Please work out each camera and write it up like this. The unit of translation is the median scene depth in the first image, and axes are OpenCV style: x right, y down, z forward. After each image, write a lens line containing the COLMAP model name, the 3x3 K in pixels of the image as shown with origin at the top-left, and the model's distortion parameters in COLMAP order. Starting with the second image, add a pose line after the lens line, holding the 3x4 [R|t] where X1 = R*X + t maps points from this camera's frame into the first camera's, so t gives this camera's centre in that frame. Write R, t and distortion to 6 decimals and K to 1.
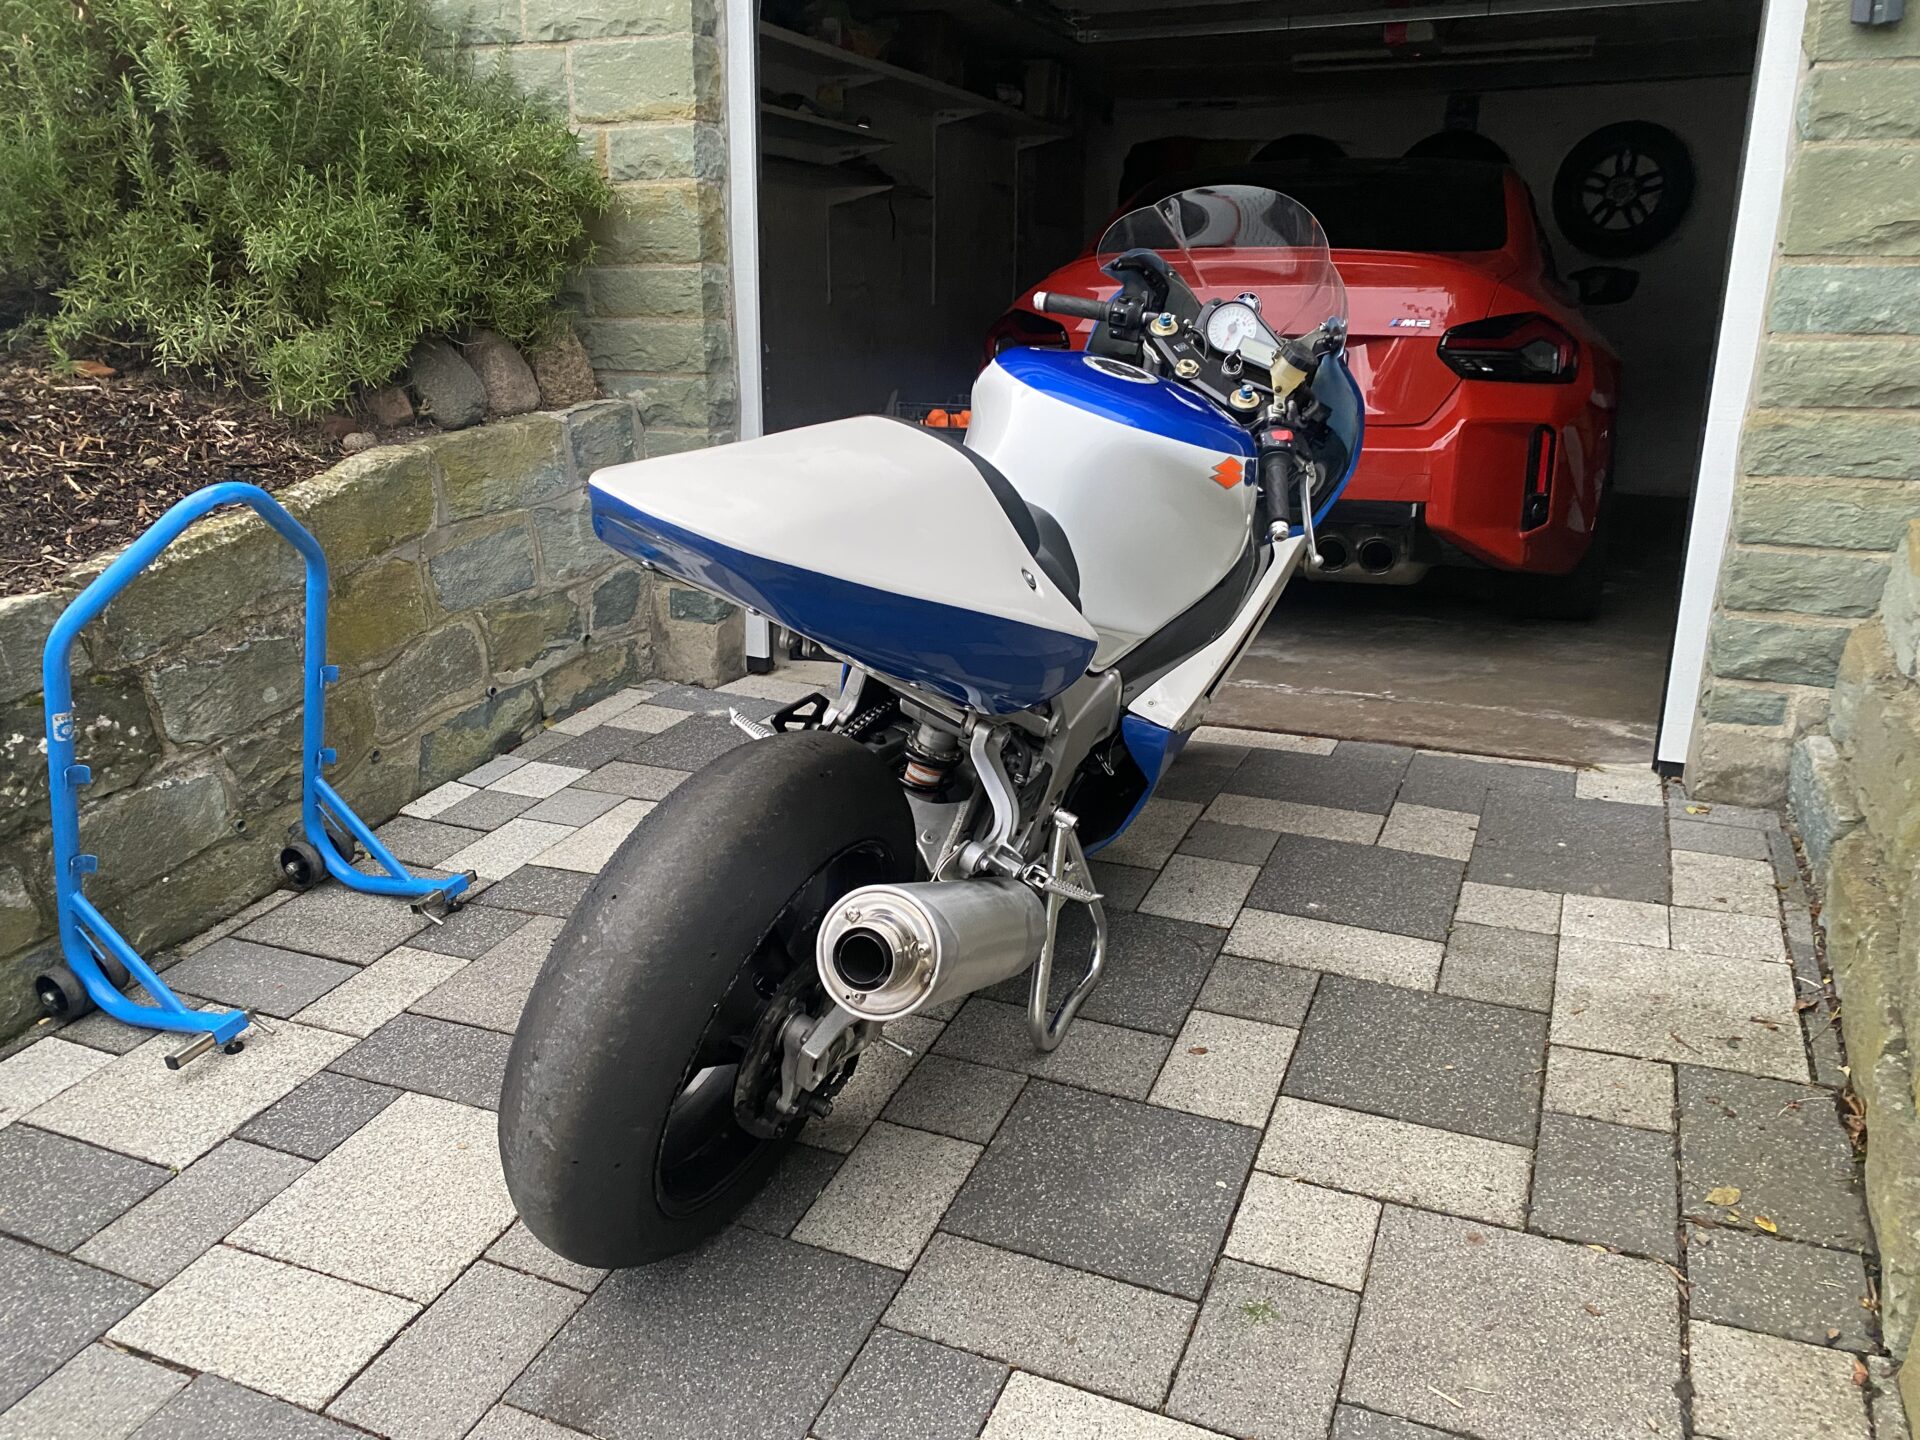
lens RADIAL K [[1460.8, 0, 959.2], [0, 1460.8, 735.3], [0, 0, 1]] dist [0.016730, -0.011657]
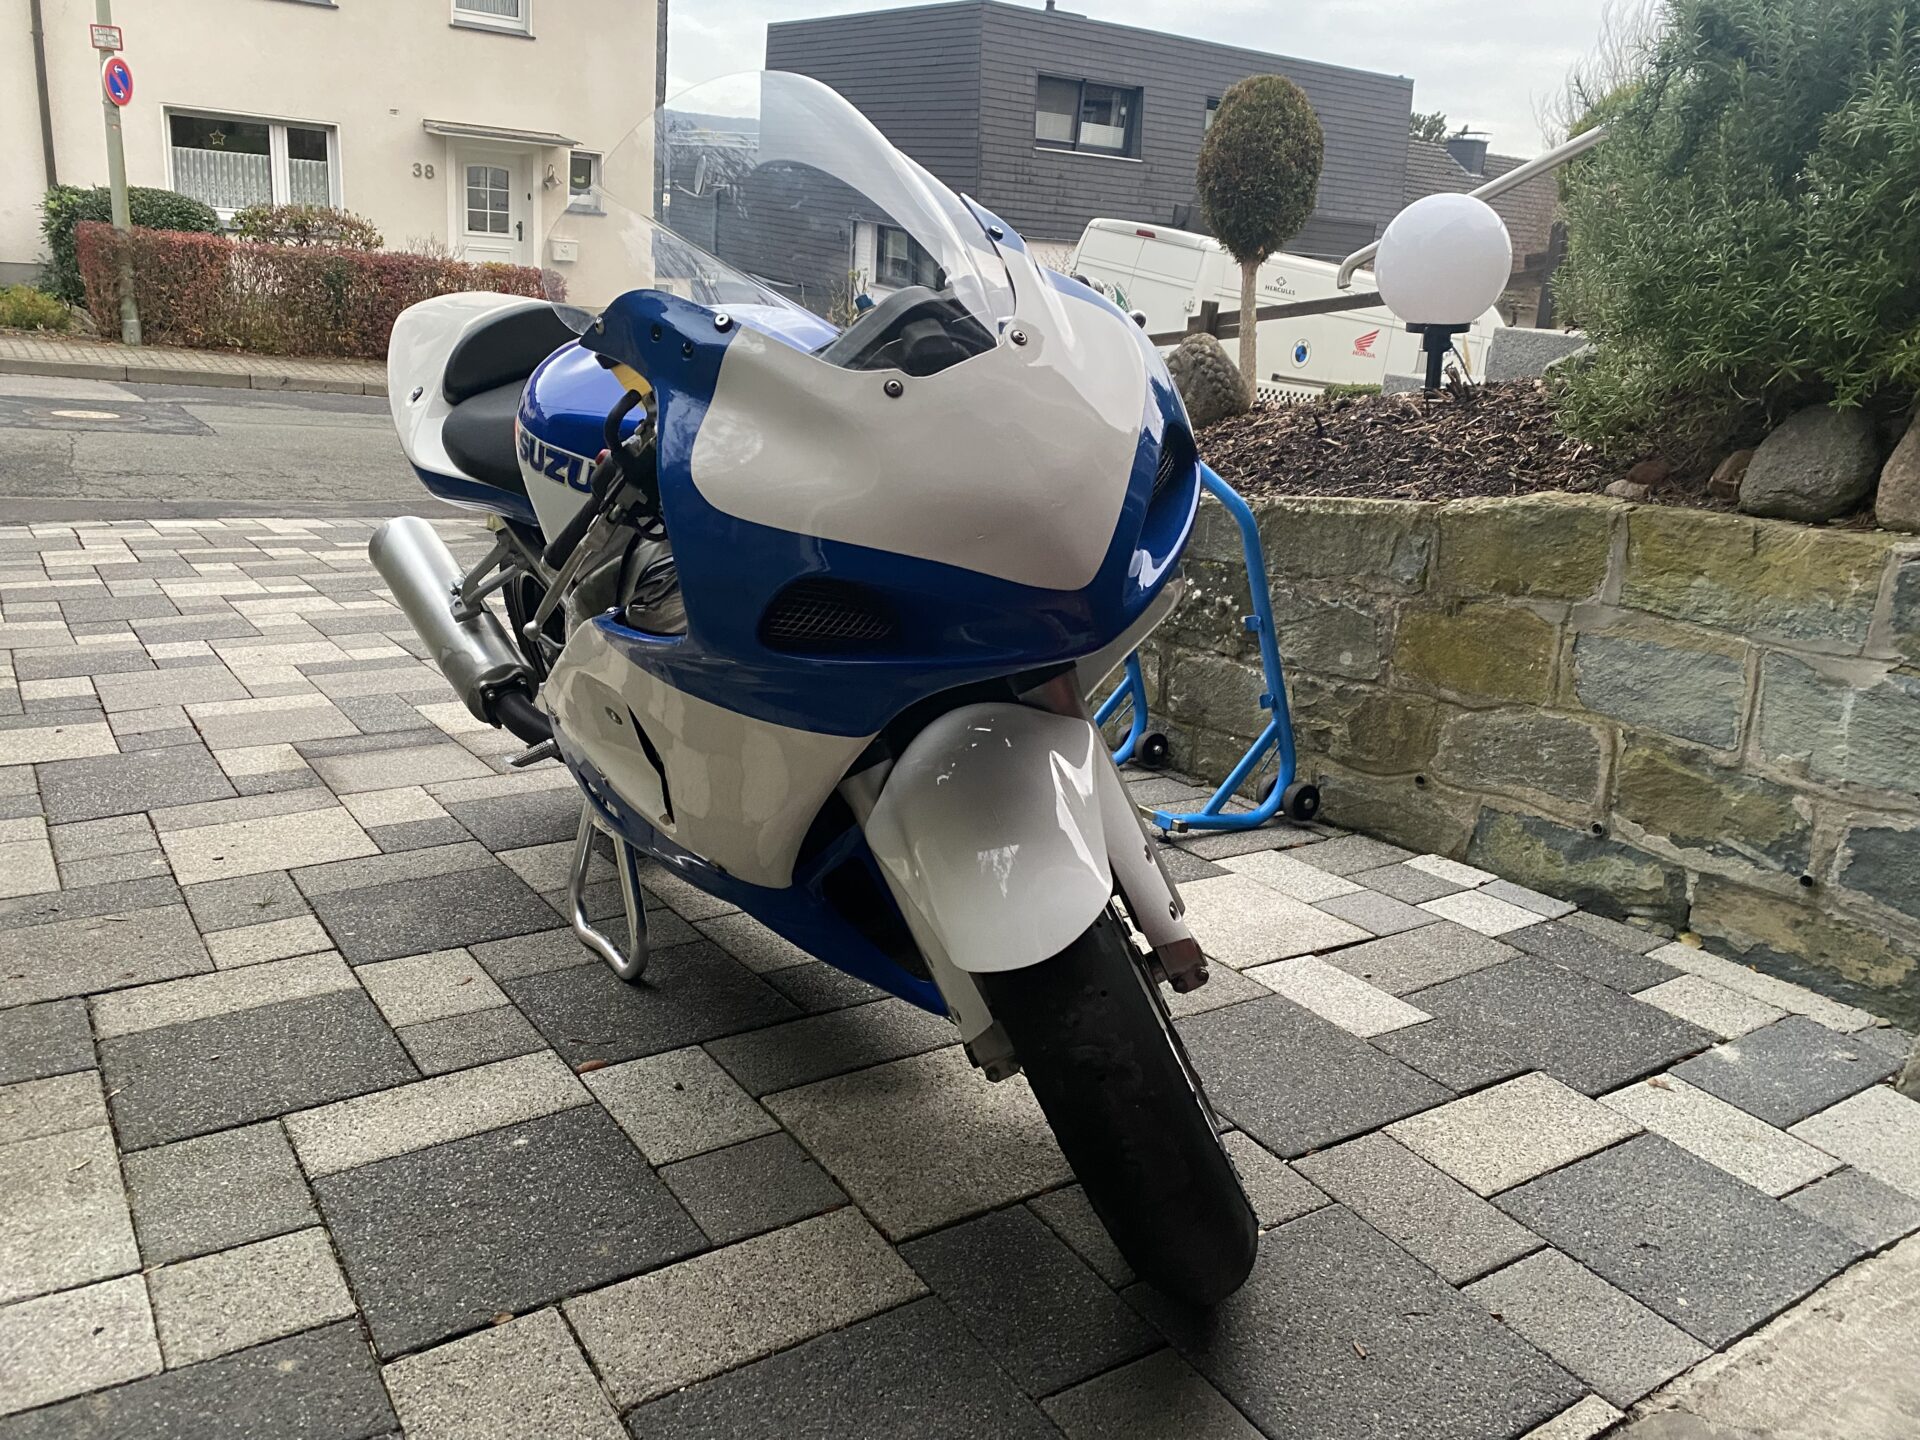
lens RADIAL K [[1460.8, 0, 957.1], [0, 1460.8, 719.5], [0, 0, 1]] dist [0.016730, -0.011657]
pose [[-0.540673, 0.217299, -0.812683, 0.503118], [-0.323129, 0.838305, 0.439126, -0.320686], [0.776698, 0.500025, -0.383033, 1.033717]]
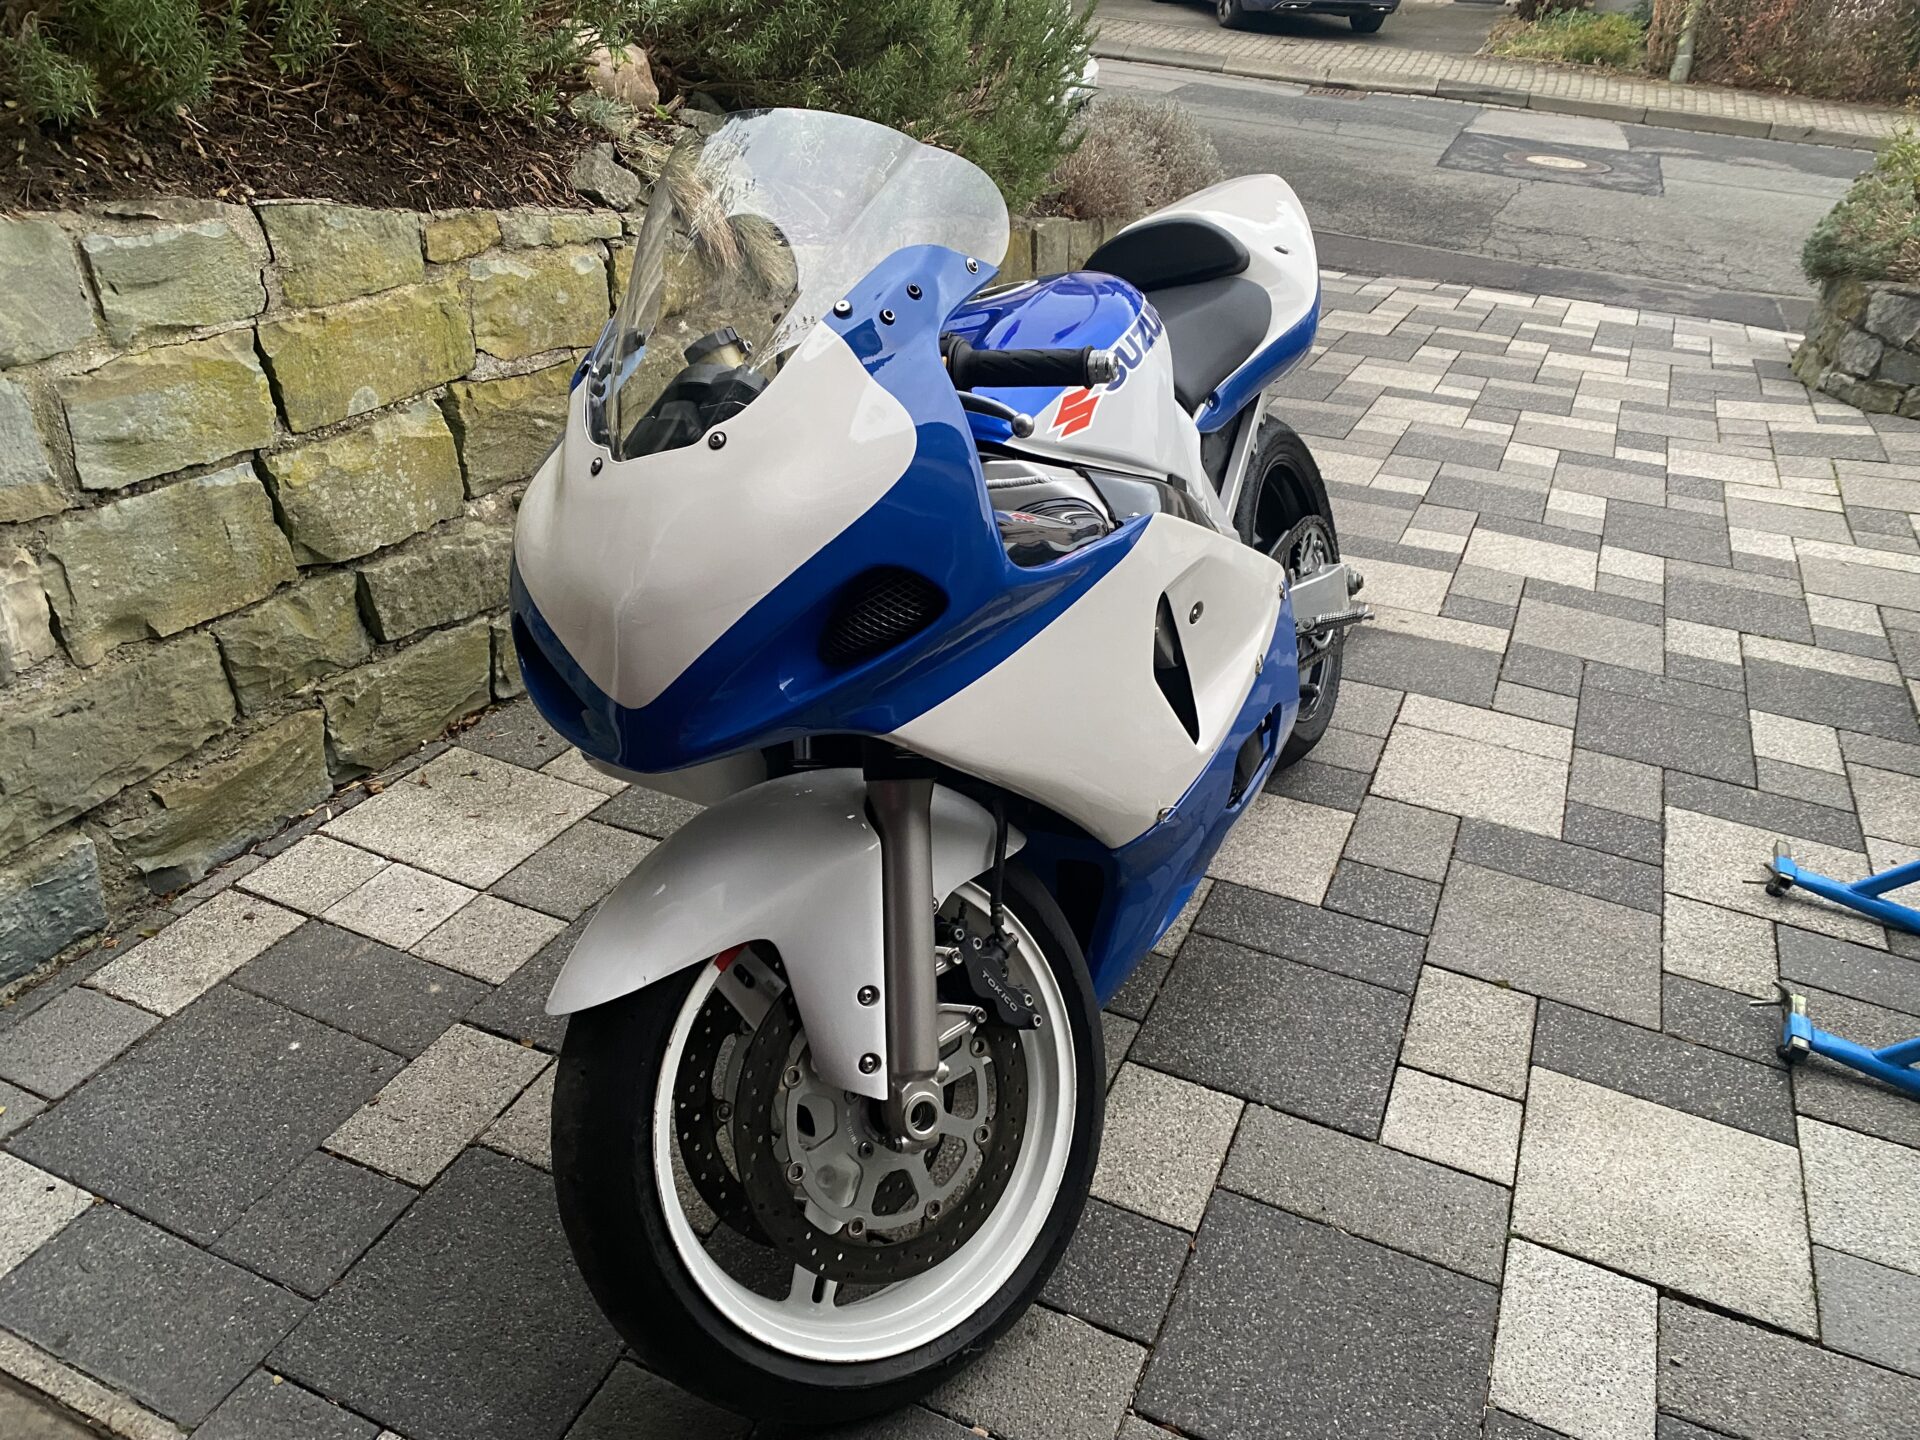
lens RADIAL K [[1460.8, 0, 947.5], [0, 1460.8, 717.6], [0, 0, 1]] dist [0.016730, -0.011657]
pose [[-0.999818, -0.019048, 0.001016, 0.085894], [-0.011946, 0.666759, 0.745178, -0.475469], [-0.014871, 0.745030, -0.666865, 1.150593]]
